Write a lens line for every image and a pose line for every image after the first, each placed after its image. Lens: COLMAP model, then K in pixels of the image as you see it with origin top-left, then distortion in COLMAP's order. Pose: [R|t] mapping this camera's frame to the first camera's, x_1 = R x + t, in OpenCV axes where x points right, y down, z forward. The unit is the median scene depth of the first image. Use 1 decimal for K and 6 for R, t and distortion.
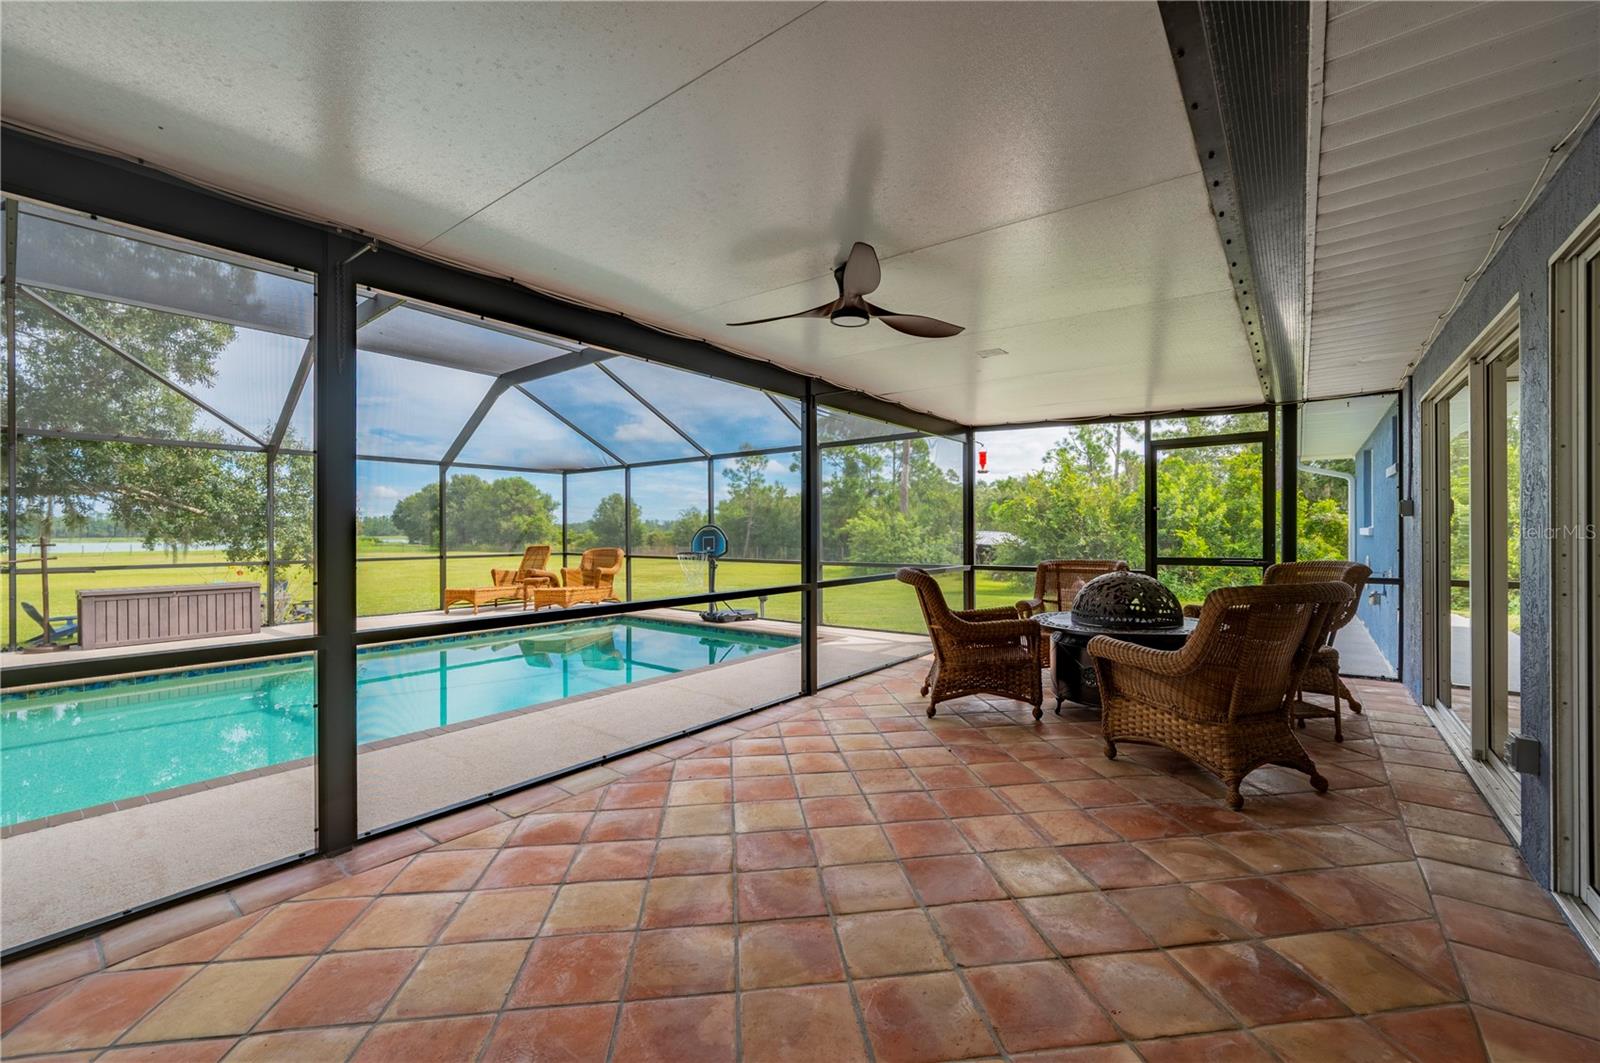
lens RADIAL K [[637.5, 0, 797.3], [0, 637.5, 529.5], [0, 0, 1]] dist [-0.001757, -0.000100]
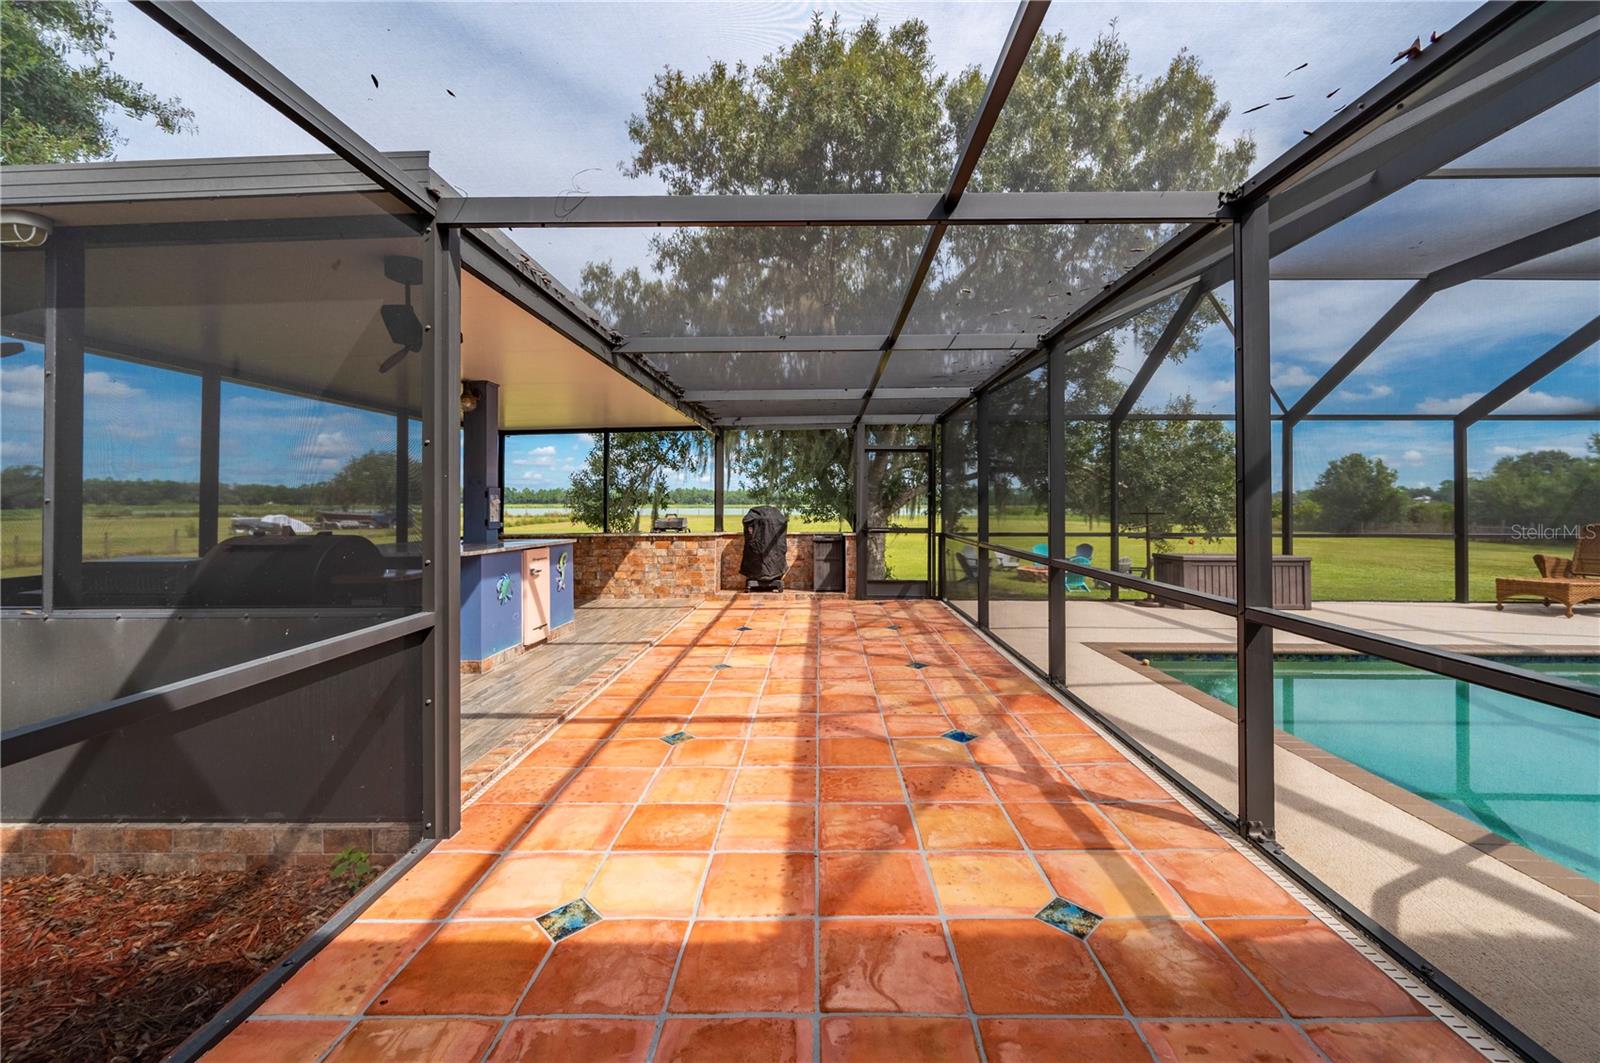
lens RADIAL K [[639.2, 0, 806.4], [0, 639.2, 508.1], [0, 0, 1]] dist [0.000024, -0.000071]
pose [[0.607589, 0.012620, -0.794151, -0.581300], [-0.002337, 0.999898, 0.014102, -0.000585], [0.794248, -0.006712, 0.607556, -0.181183]]
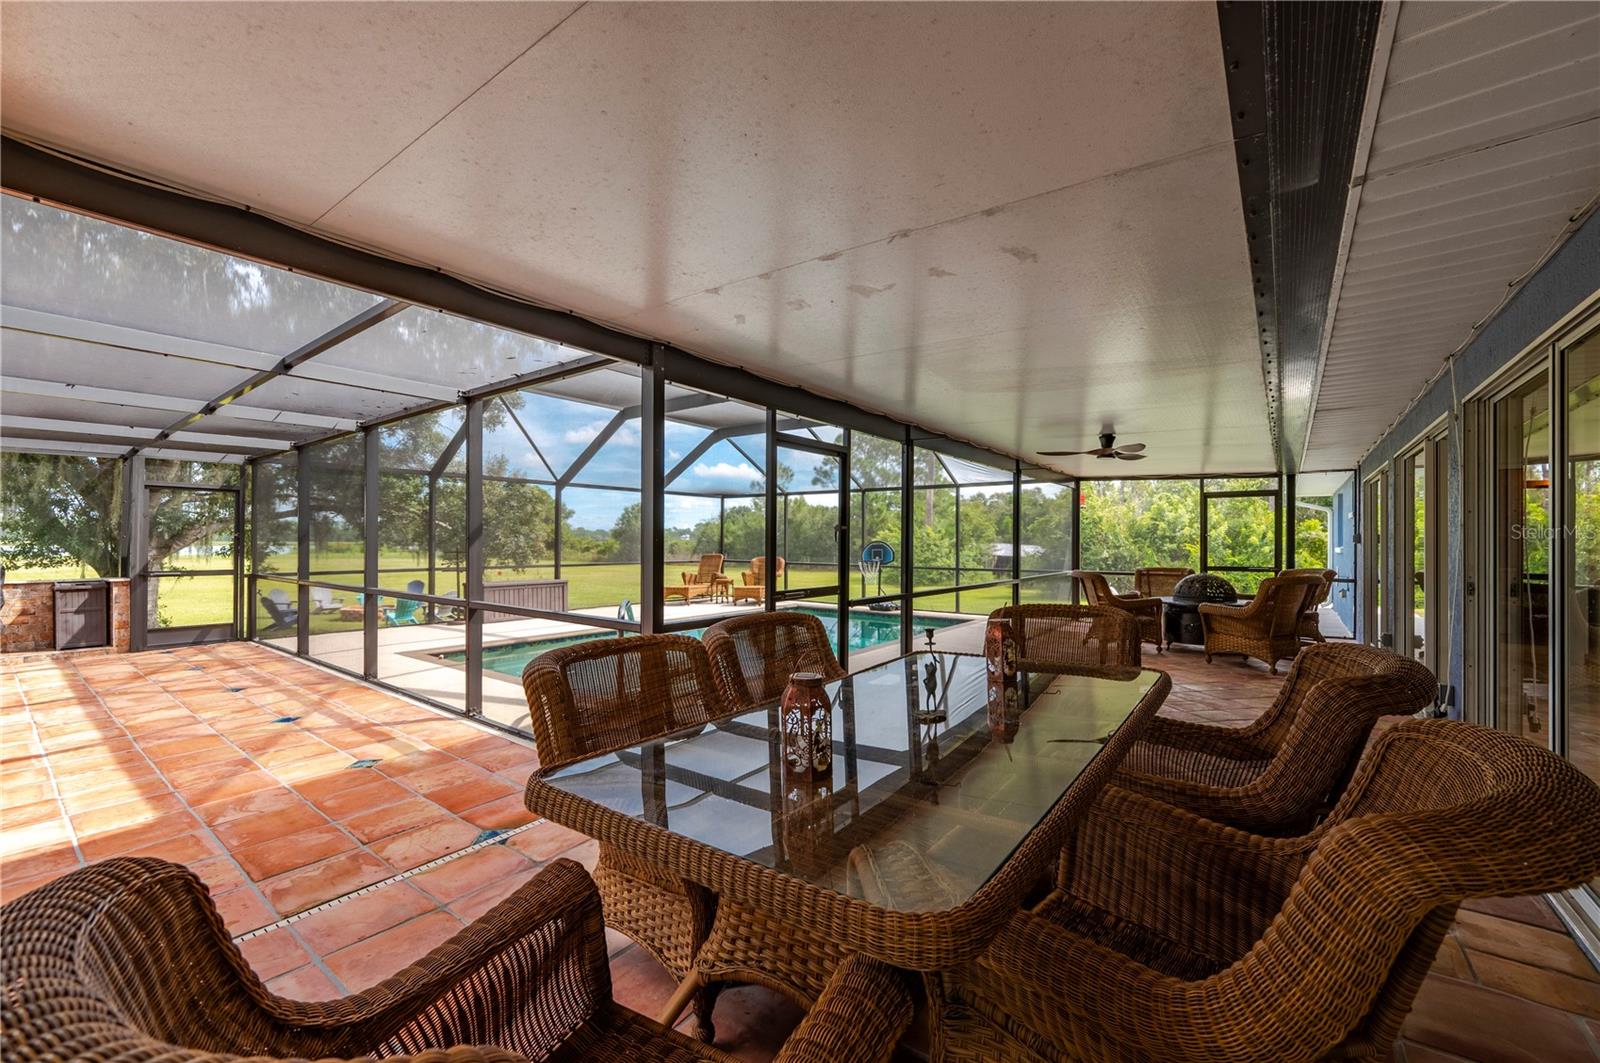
lens RADIAL K [[642.5, 0, 796.2], [0, 642.5, 533.9], [0, 0, 1]] dist [-0.004005, -0.000007]
pose [[0.999825, 0.008892, 0.016449, -0.385074], [-0.008775, 0.999936, -0.007157, -0.012559], [-0.016511, 0.007012, 0.999839, -0.459085]]
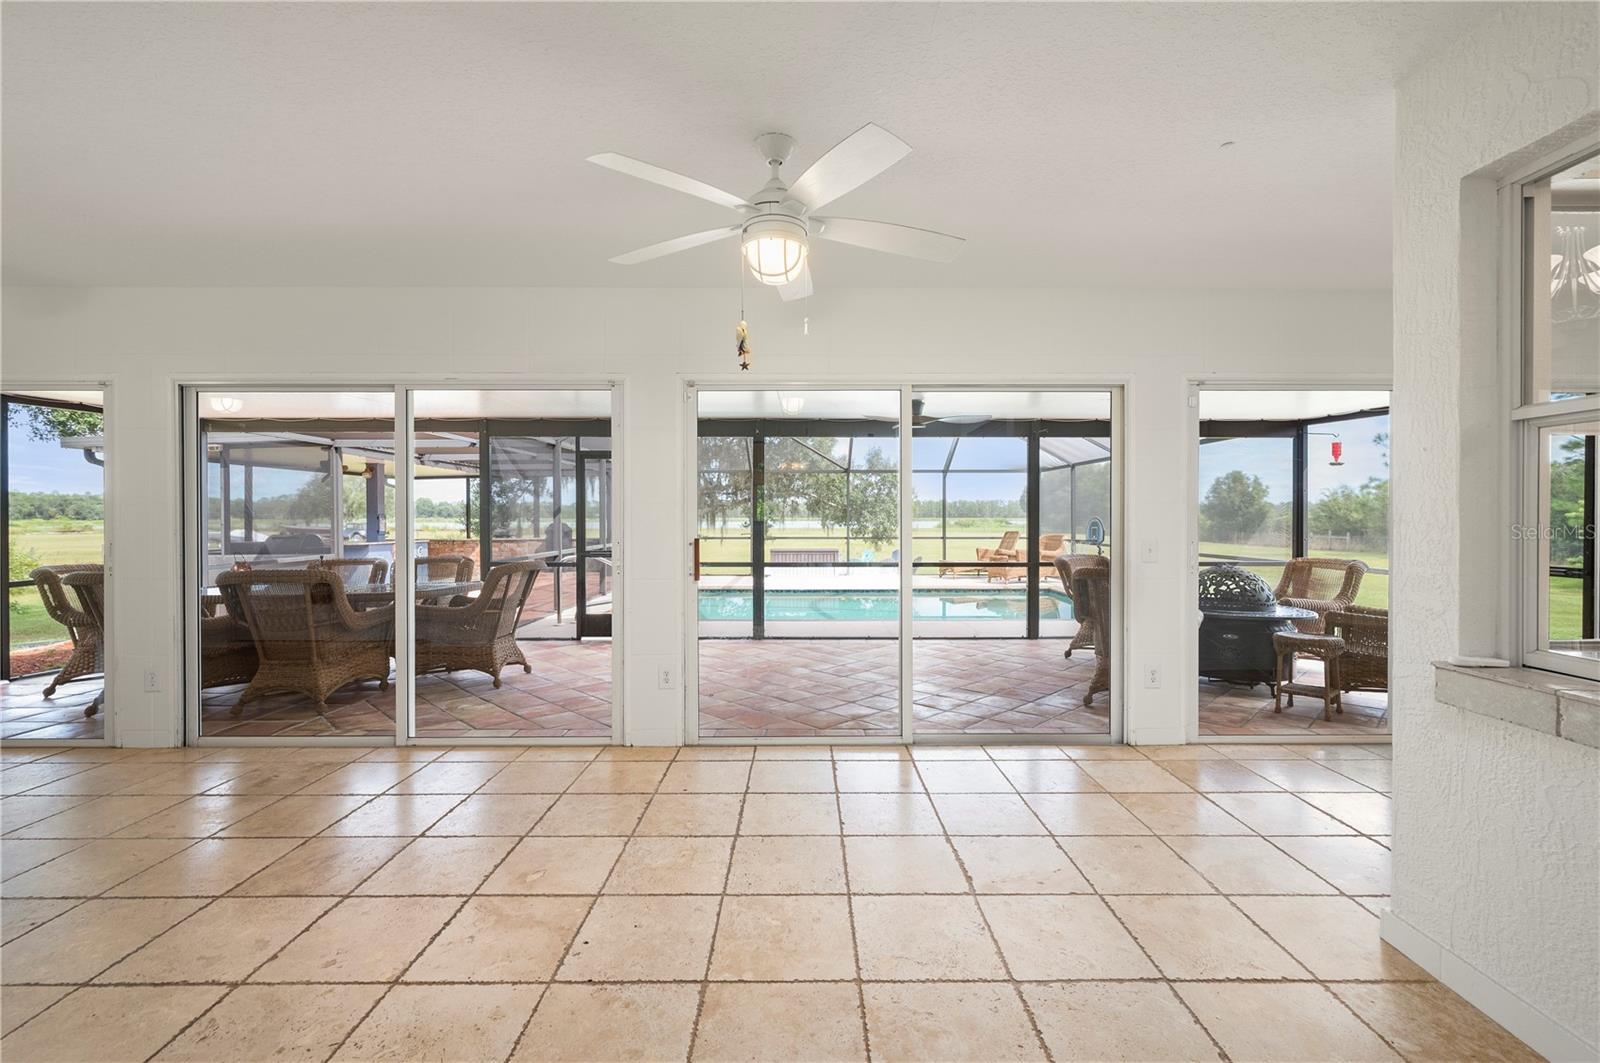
lens RADIAL K [[661.4, 0, 808.2], [0, 661.4, 519.2], [0, 0, 1]] dist [-0.000495, -0.000058]
pose [[0.622839, 0.008647, -0.782302, 0.561375], [0.000296, 0.999936, 0.011288, -0.019244], [0.782350, -0.007262, 0.622797, -0.211713]]
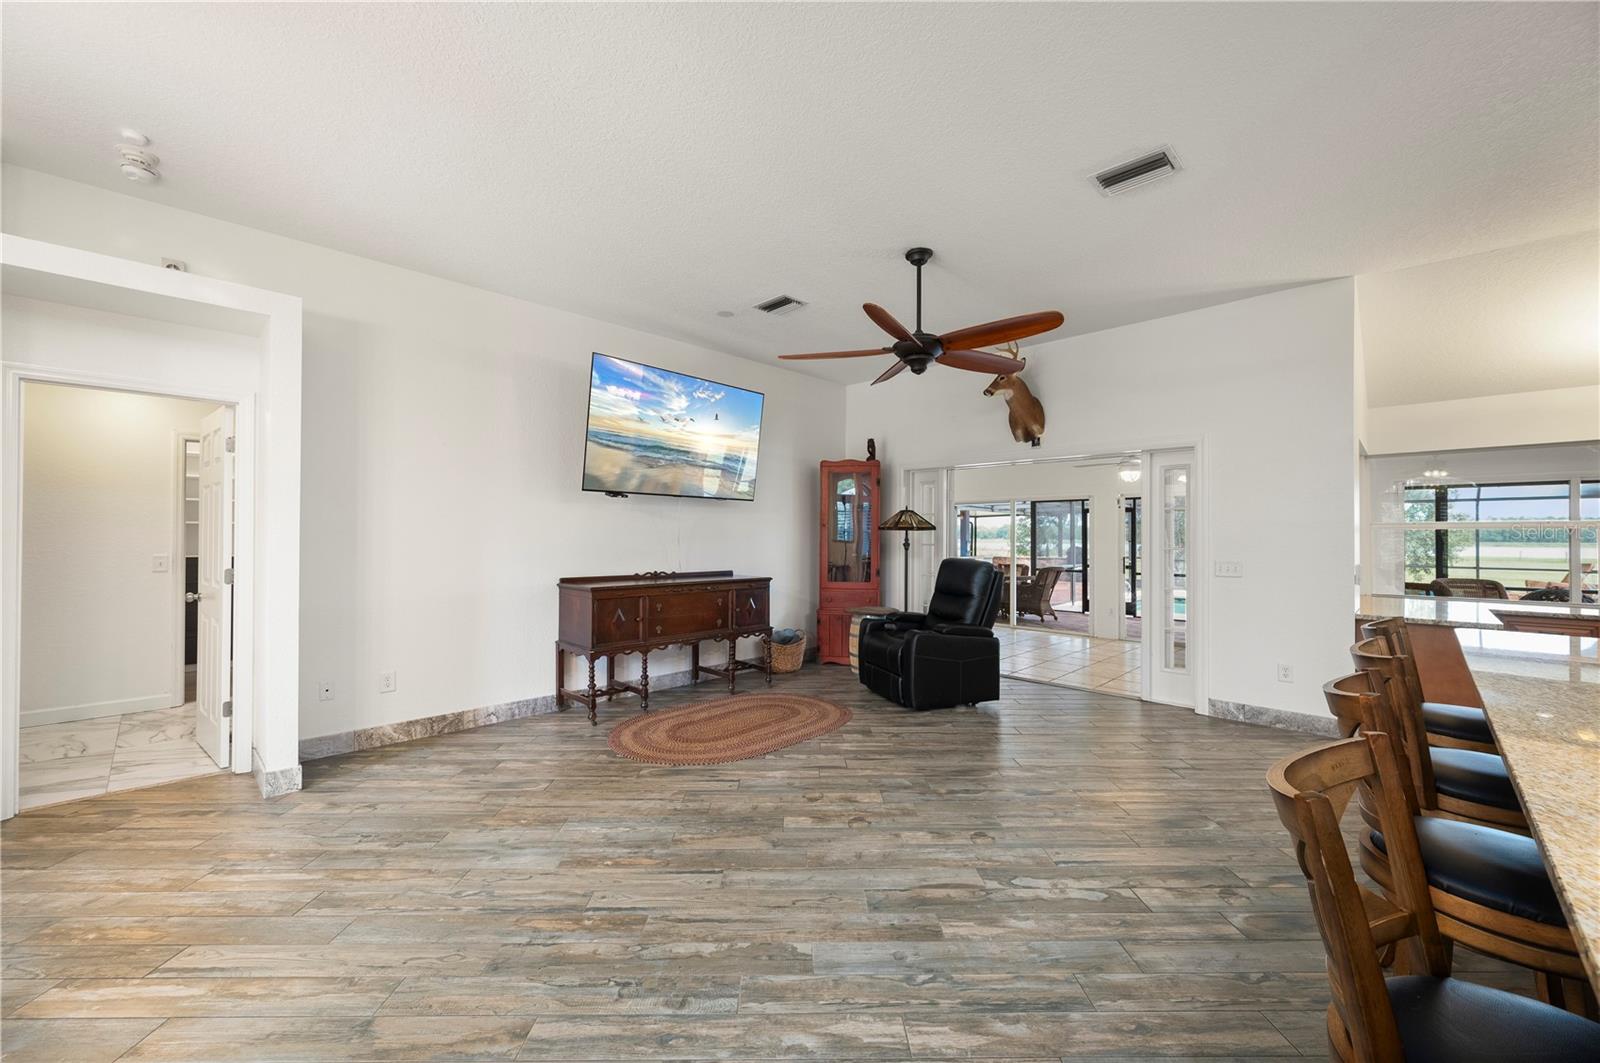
lens RADIAL K [[627.9, 0, 807.9], [0, 627.9, 530.6], [0, 0, 1]] dist [-0.000857, 0.000488]
pose [[-0.099061, -0.003556, -0.995075, 1.317503], [-0.002668, 0.999991, -0.003308, -0.043610], [0.995078, 0.002327, -0.099070, -0.432791]]
